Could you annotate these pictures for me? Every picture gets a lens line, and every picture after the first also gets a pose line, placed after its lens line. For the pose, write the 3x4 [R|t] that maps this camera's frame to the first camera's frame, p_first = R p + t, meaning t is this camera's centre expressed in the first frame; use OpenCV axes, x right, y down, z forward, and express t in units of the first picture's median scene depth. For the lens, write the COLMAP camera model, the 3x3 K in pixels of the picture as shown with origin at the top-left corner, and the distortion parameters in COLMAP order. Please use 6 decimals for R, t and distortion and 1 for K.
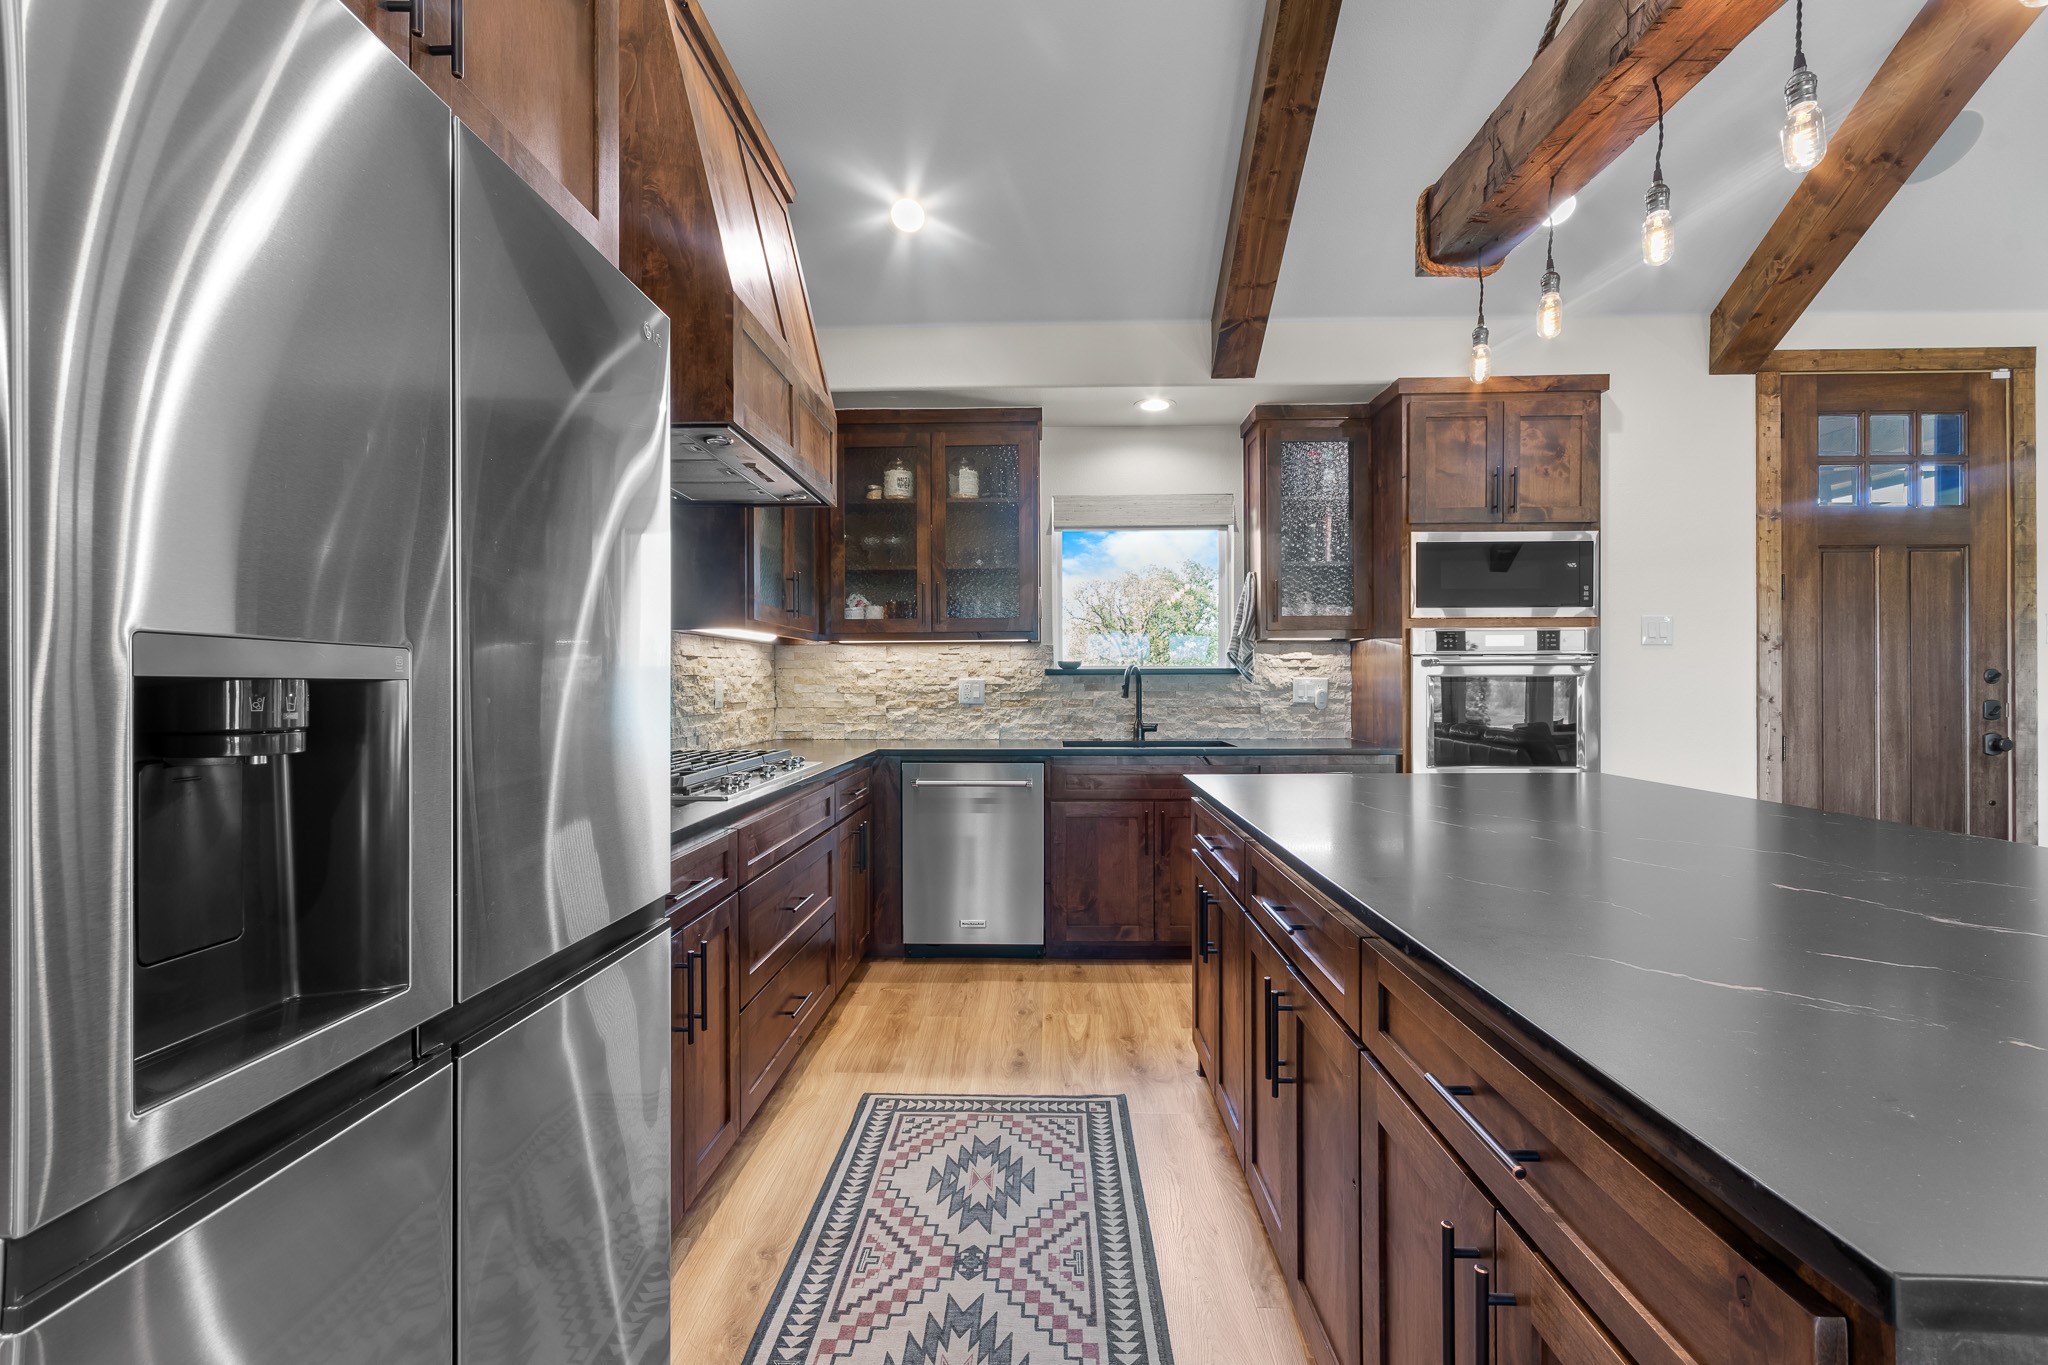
lens RADIAL K [[901.0, 0, 1017.0], [0, 901.0, 675.3], [0, 0, 1]] dist [0.001080, 0.000238]
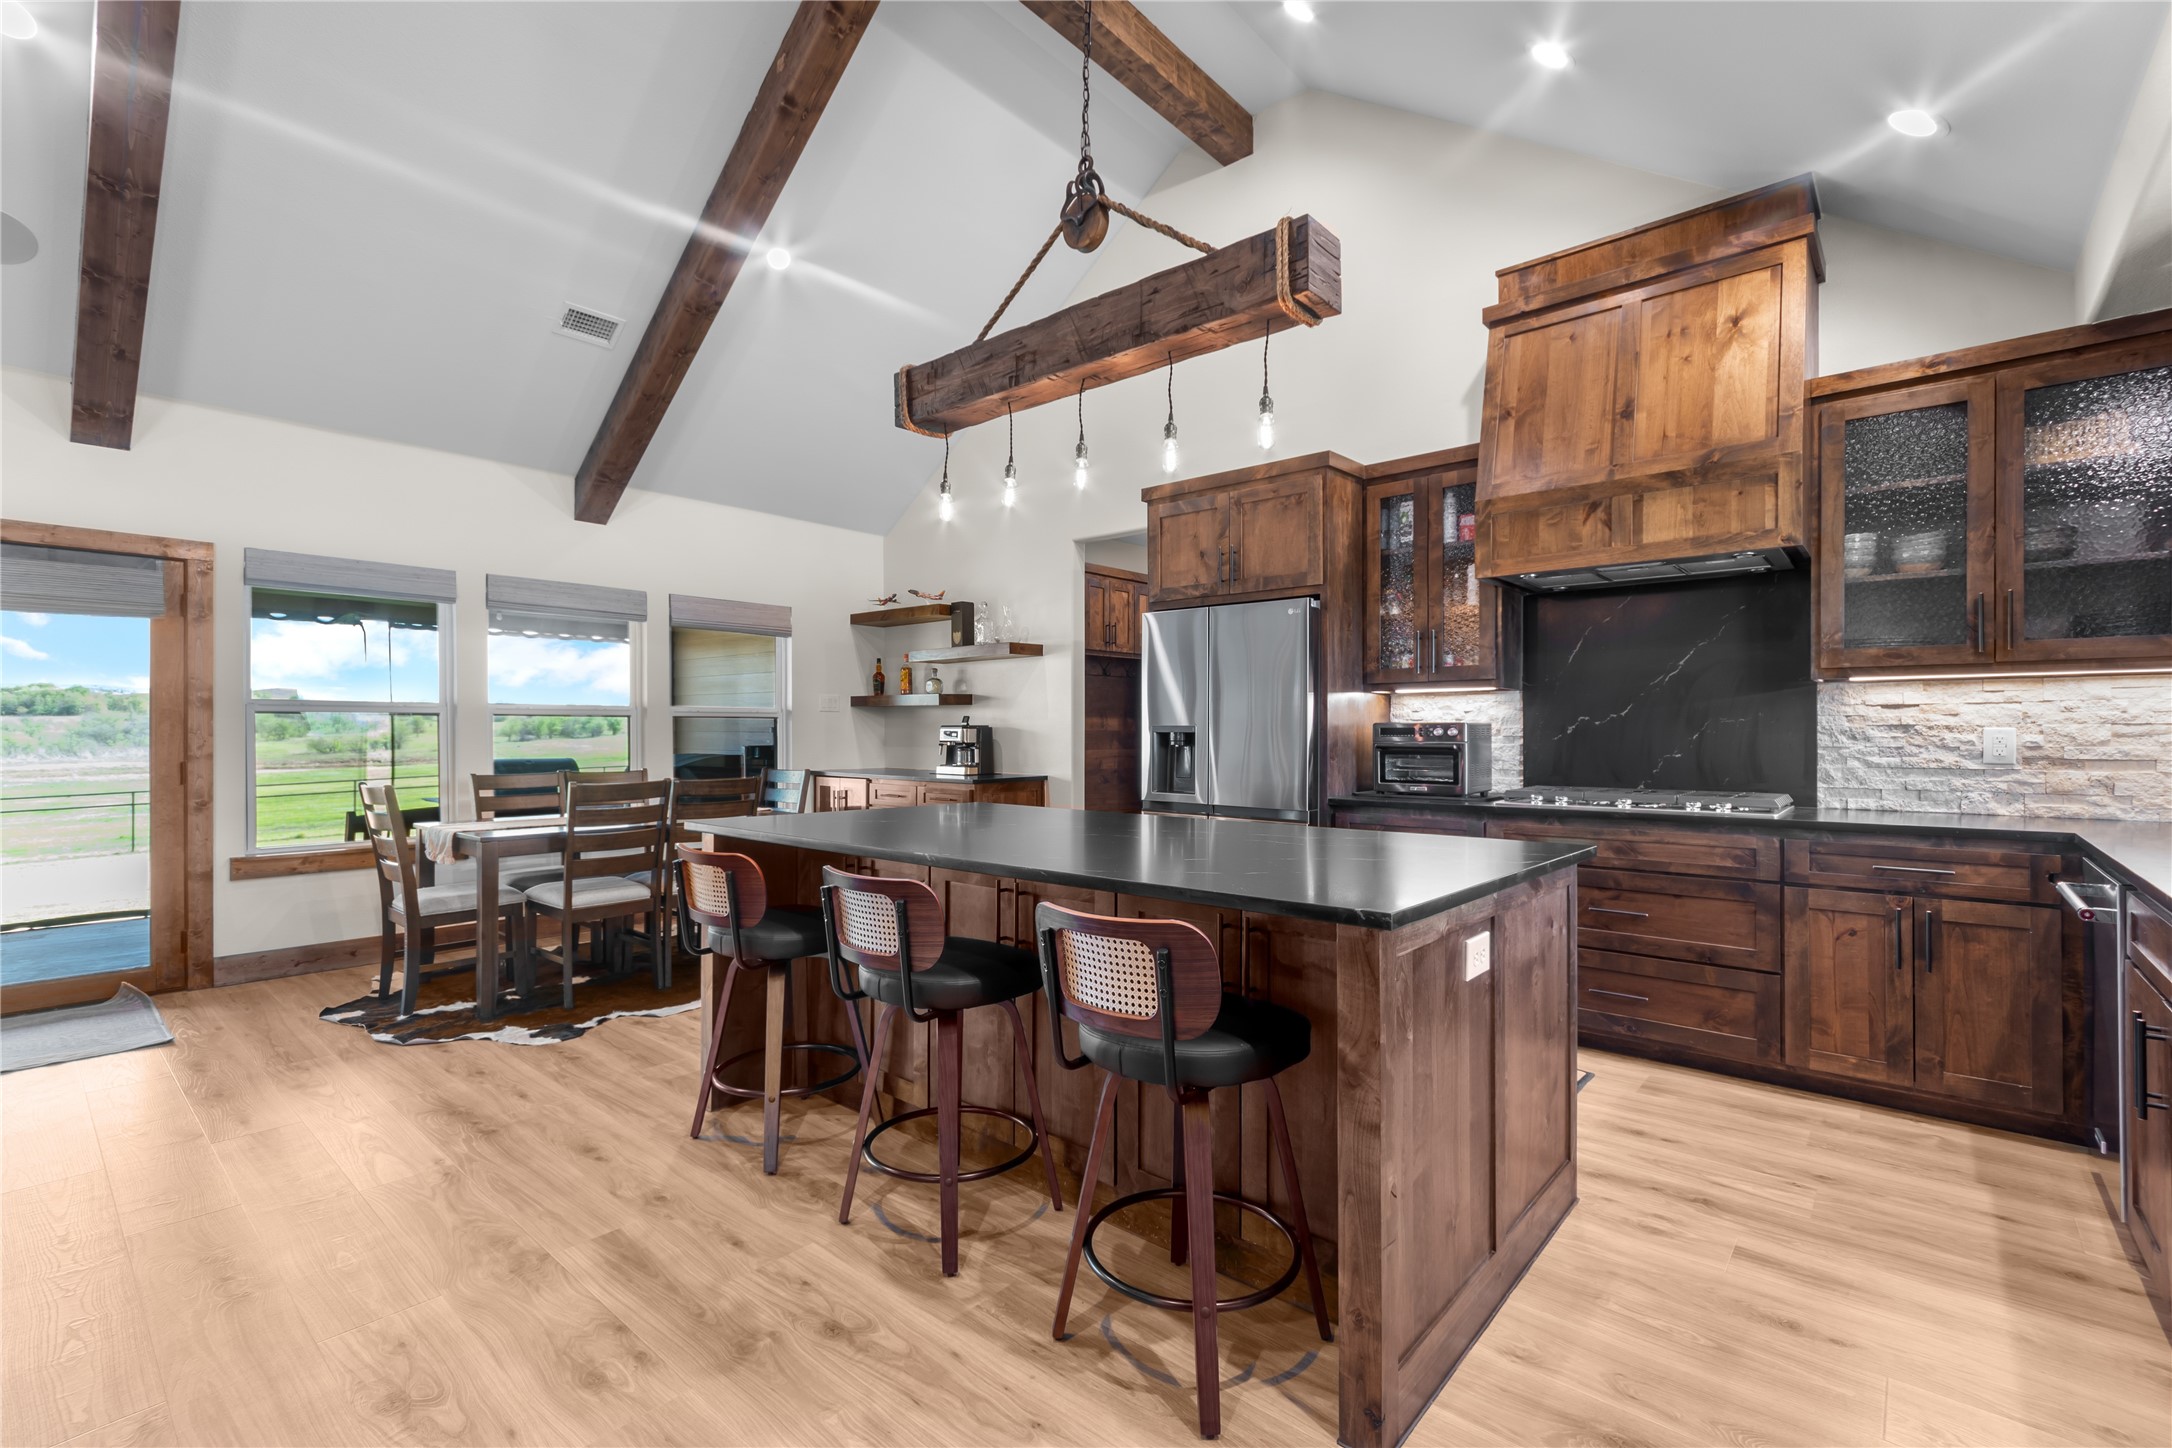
lens RADIAL K [[955.5, 0, 1095.2], [0, 955.5, 733.5], [0, 0, 1]] dist [0.001080, 0.000238]
pose [[-0.627220, 0.003537, -0.778834, 0.884076], [0.007604, 0.999970, -0.001582, 0.003168], [0.778805, -0.006914, -0.627228, 0.911928]]
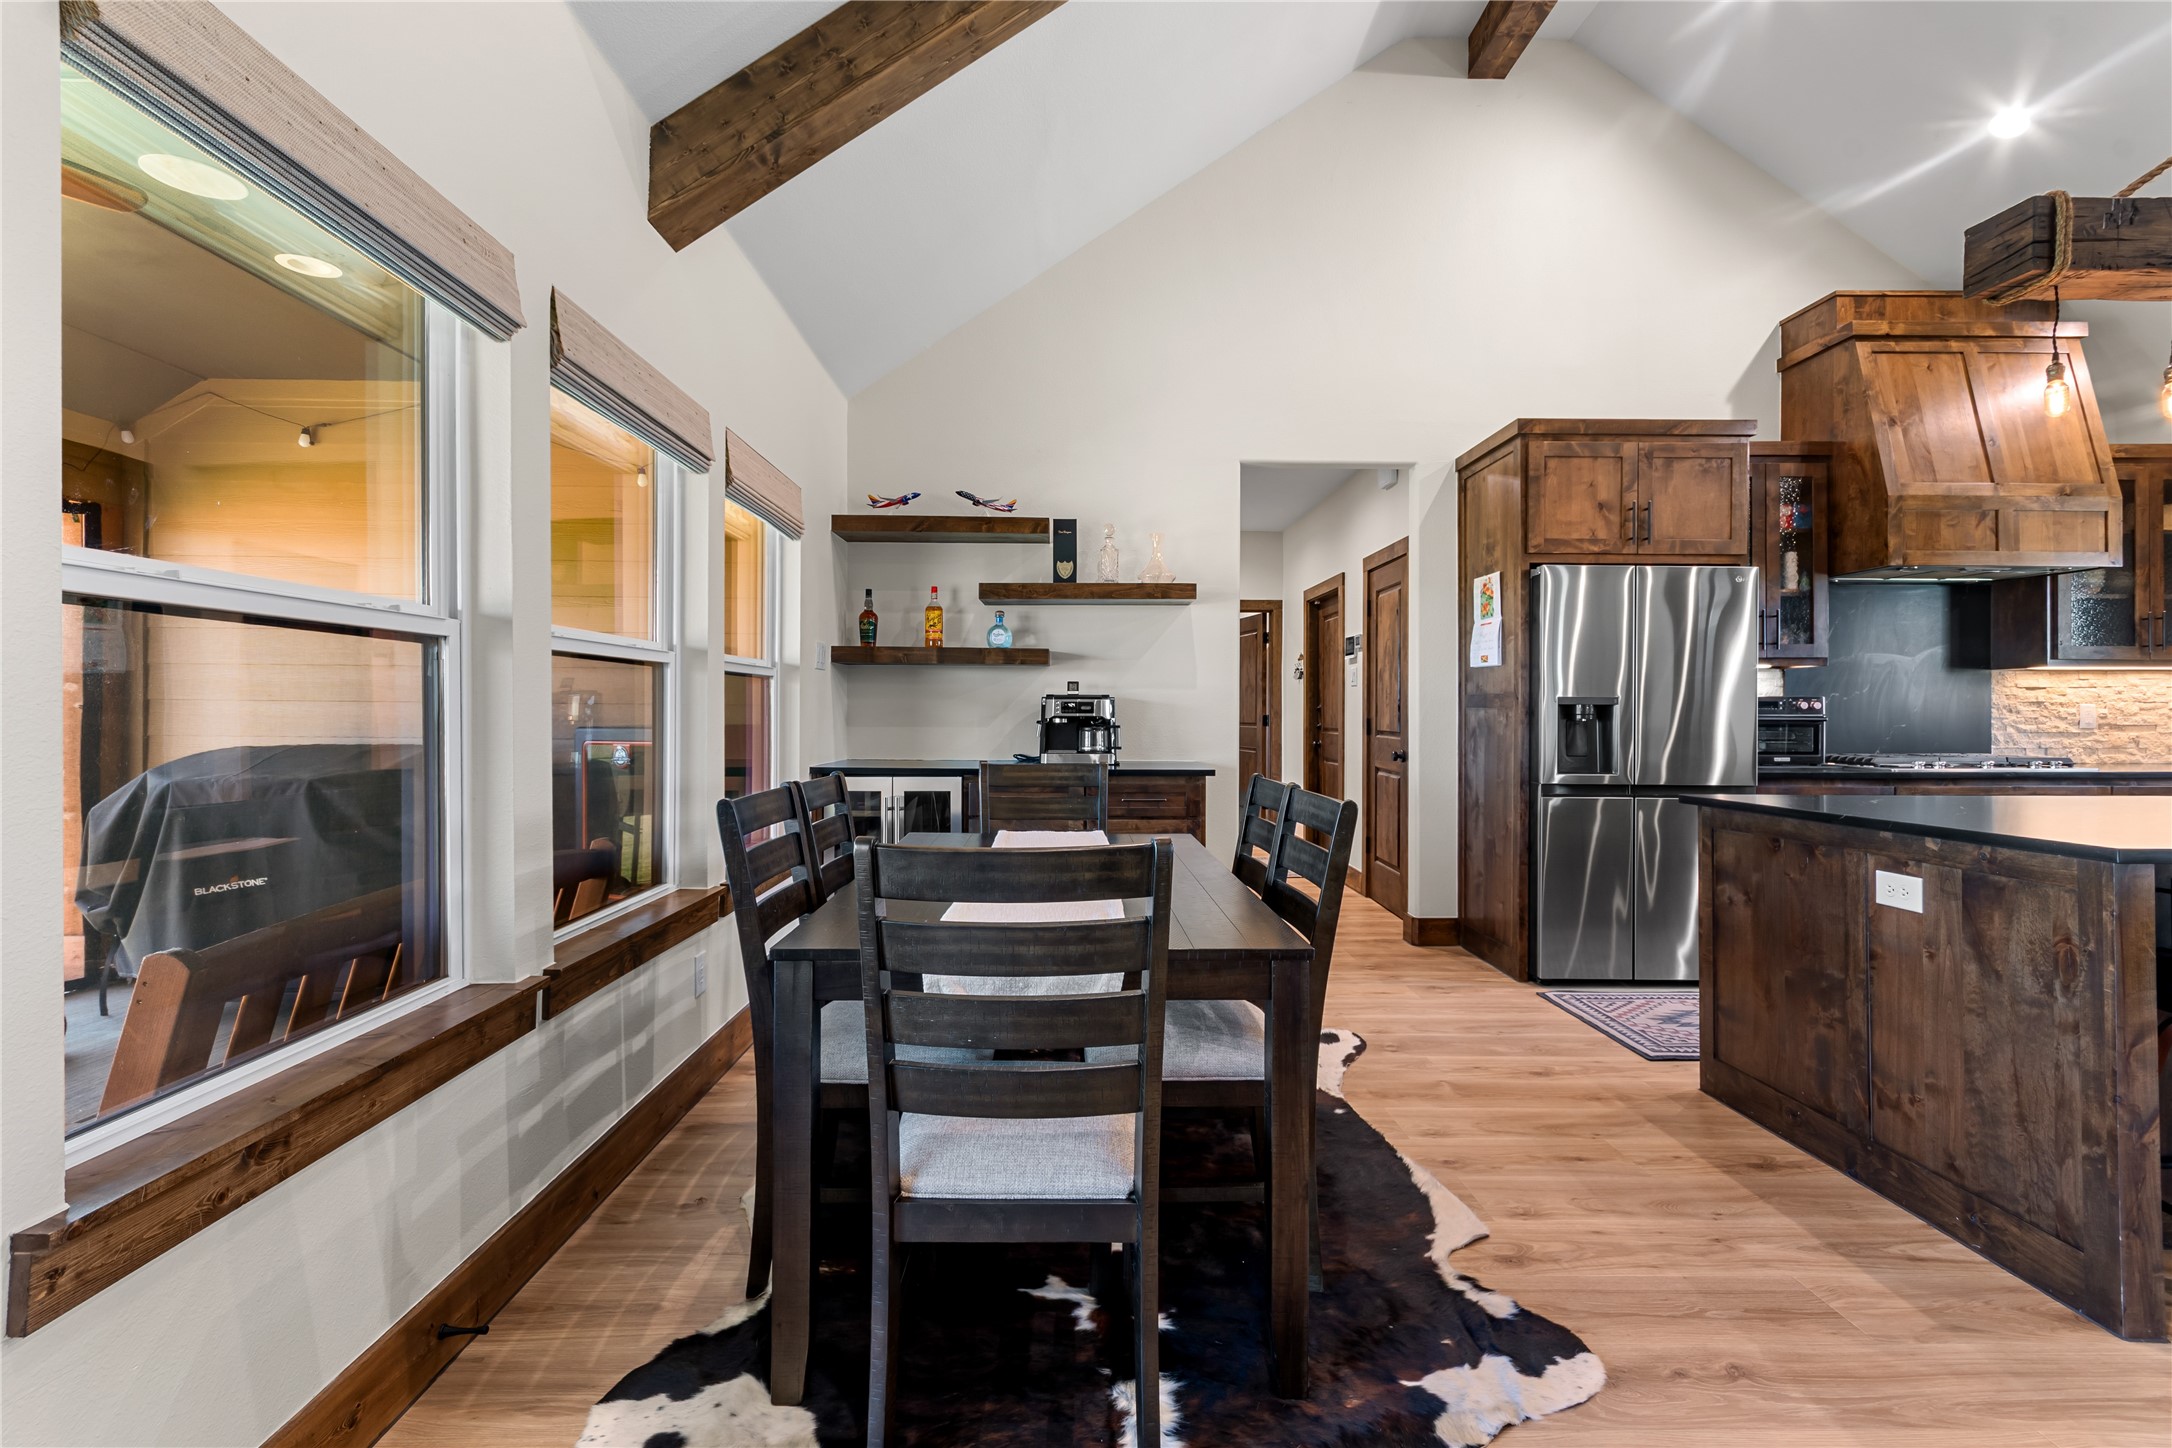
lens RADIAL K [[955.5, 0, 1084.9], [0, 955.5, 703.1], [0, 0, 1]] dist [0.001080, 0.000238]
pose [[0.043214, -0.007228, -0.999040, 0.913052], [0.004742, 0.999964, -0.007030, 0.004089], [0.999055, -0.004433, 0.043247, -0.425506]]
